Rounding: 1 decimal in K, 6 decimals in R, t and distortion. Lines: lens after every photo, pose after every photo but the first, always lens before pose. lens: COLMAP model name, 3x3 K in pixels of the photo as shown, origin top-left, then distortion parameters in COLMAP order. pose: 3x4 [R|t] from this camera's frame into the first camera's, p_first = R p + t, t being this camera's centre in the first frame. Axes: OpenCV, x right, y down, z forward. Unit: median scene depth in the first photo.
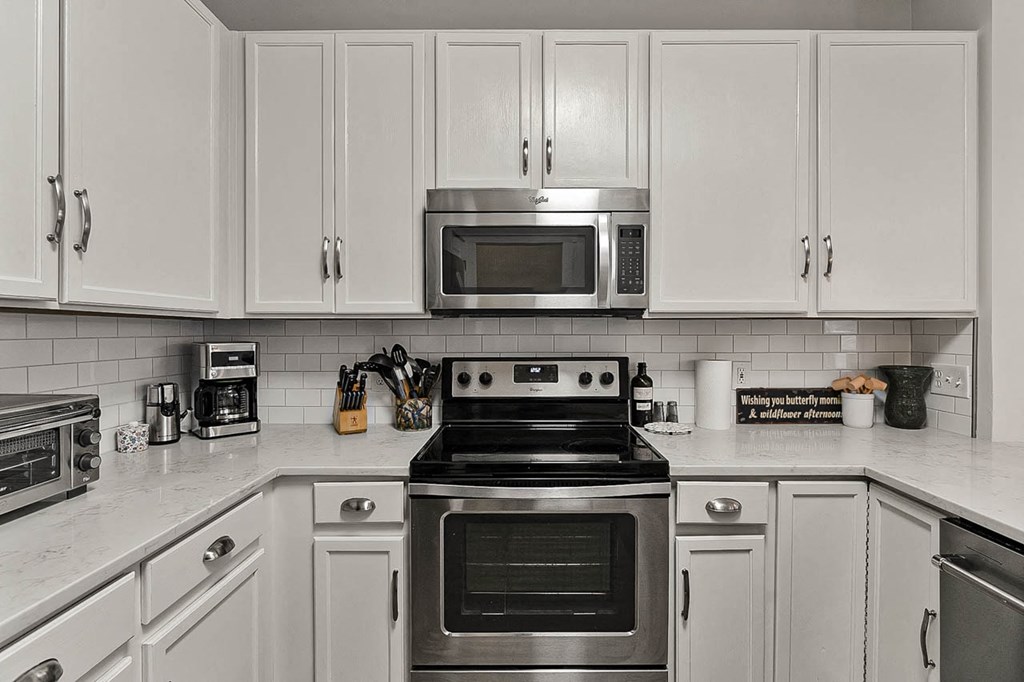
lens RADIAL K [[487.3, 0, 523.6], [0, 487.3, 335.8], [0, 0, 1]] dist [-0.008620, 0.000030]
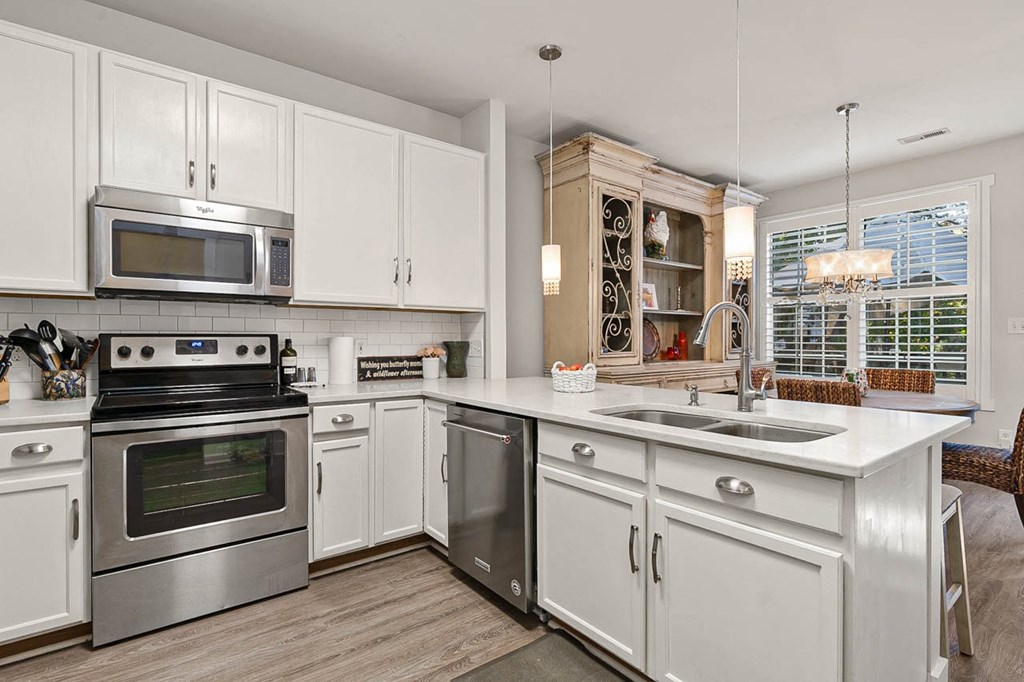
lens RADIAL K [[504.9, 0, 508.7], [0, 504.9, 340.5], [0, 0, 1]] dist [-0.002913, 0.000509]
pose [[0.792478, -0.000239, 0.609900, -0.128709], [0.006287, 0.999950, -0.007777, 0.076829], [-0.609868, 0.009998, 0.792440, -0.491497]]
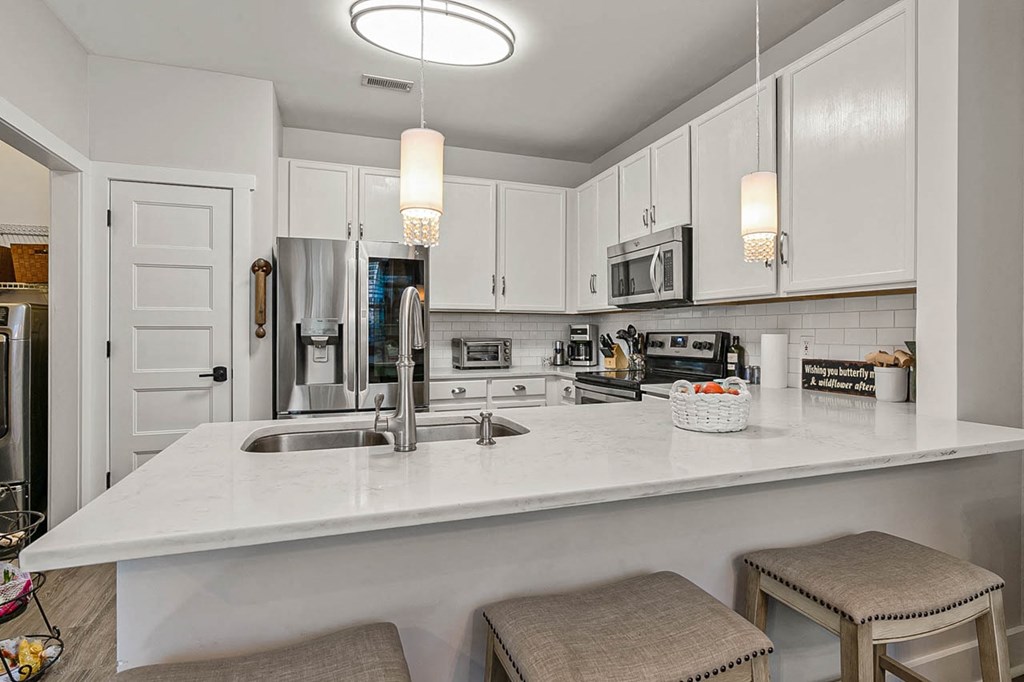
lens RADIAL K [[518.4, 0, 509.4], [0, 518.4, 334.3], [0, 0, 1]] dist [-0.021819, 0.000565]
pose [[0.331617, 0.003141, -0.943409, 1.455914], [-0.012478, 0.999922, -0.001057, 0.062307], [0.943332, 0.012122, 0.331630, -0.090342]]
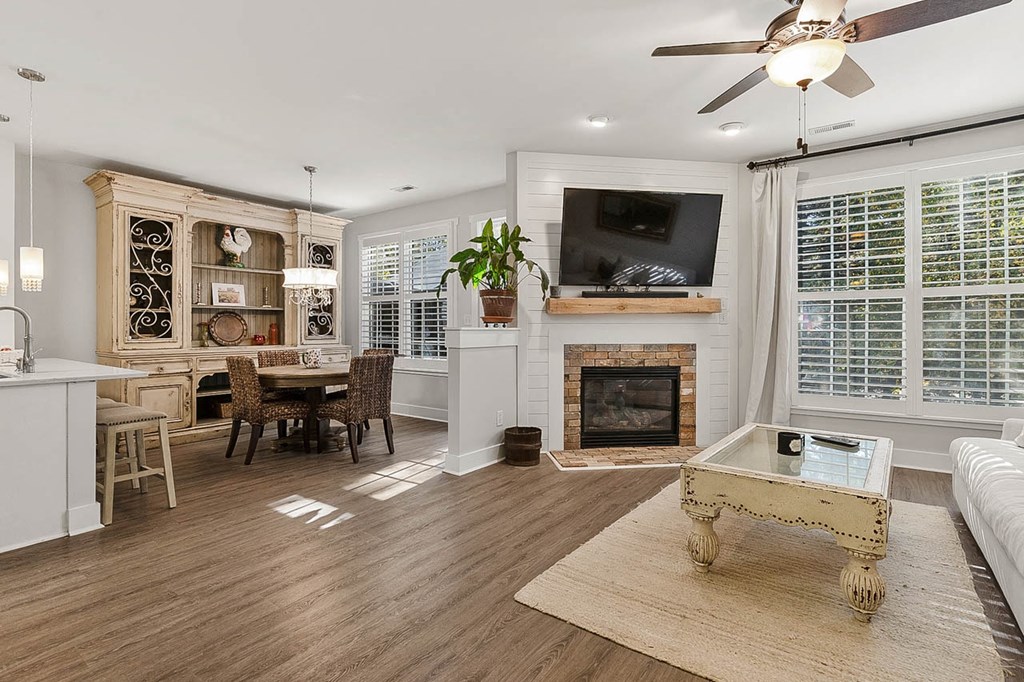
lens RADIAL K [[502.7, 0, 516.4], [0, 502.7, 328.3], [0, 0, 1]] dist [-0.003320, 0.000302]
pose [[0.598138, 0.003051, 0.801388, 0.472566], [0.007375, 0.999929, -0.009311, 0.095018], [-0.801359, 0.011480, 0.598073, -2.147918]]
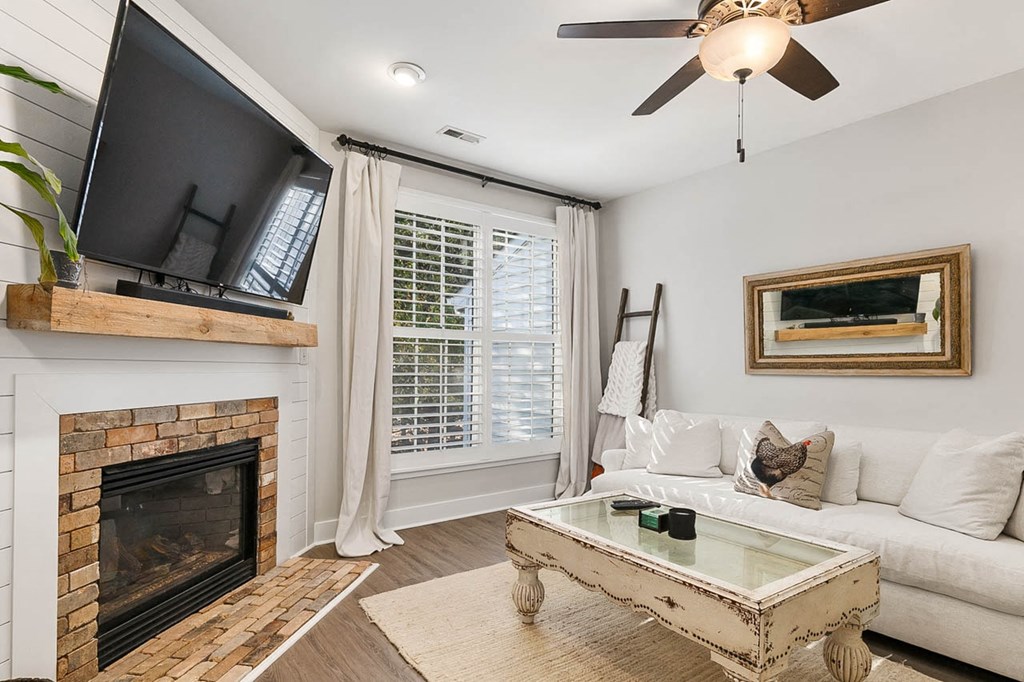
lens RADIAL K [[538.0, 0, 507.5], [0, 538.0, 368.3], [0, 0, 1]] dist [-0.006213, 0.000218]
pose [[-0.593794, 0.000206, 0.804617, 1.268009], [0.003356, 0.999992, 0.002220, 0.069623], [-0.804610, 0.004018, -0.593790, -1.013824]]
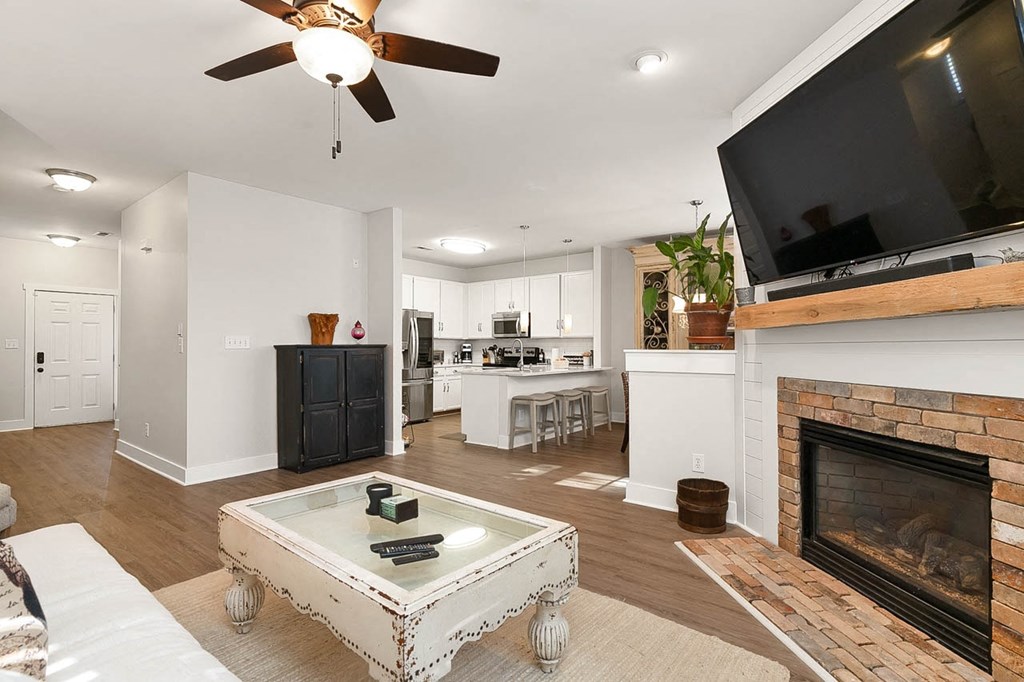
lens RADIAL K [[495.7, 0, 505.3], [0, 495.7, 343.8], [0, 0, 1]] dist [-0.001889, 0.000062]
pose [[0.776210, -0.003160, -0.630467, 2.742967], [-0.008518, 0.999844, -0.015499, 0.082758], [0.630417, 0.017401, 0.776061, -2.540057]]
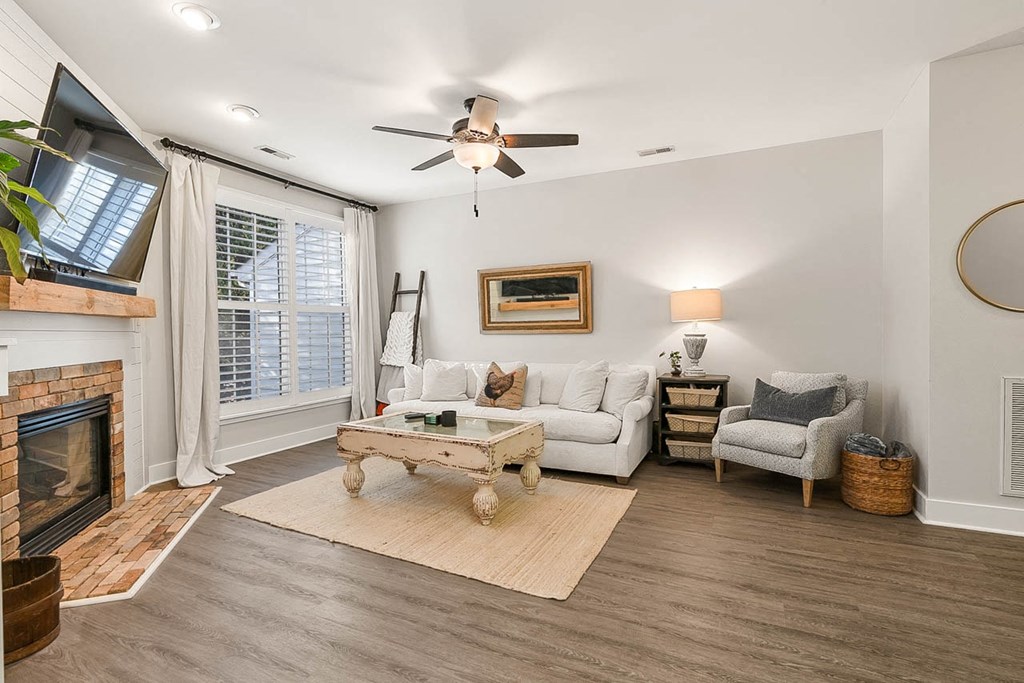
lens RADIAL K [[487.0, 0, 508.5], [0, 487.0, 342.5], [0, 0, 1]] dist [-0.001805, 0.000141]
pose [[-0.896732, 0.003329, 0.442561, 0.975999], [0.018188, 0.999404, 0.029335, 0.068628], [-0.442200, 0.034355, -0.896258, -0.492655]]
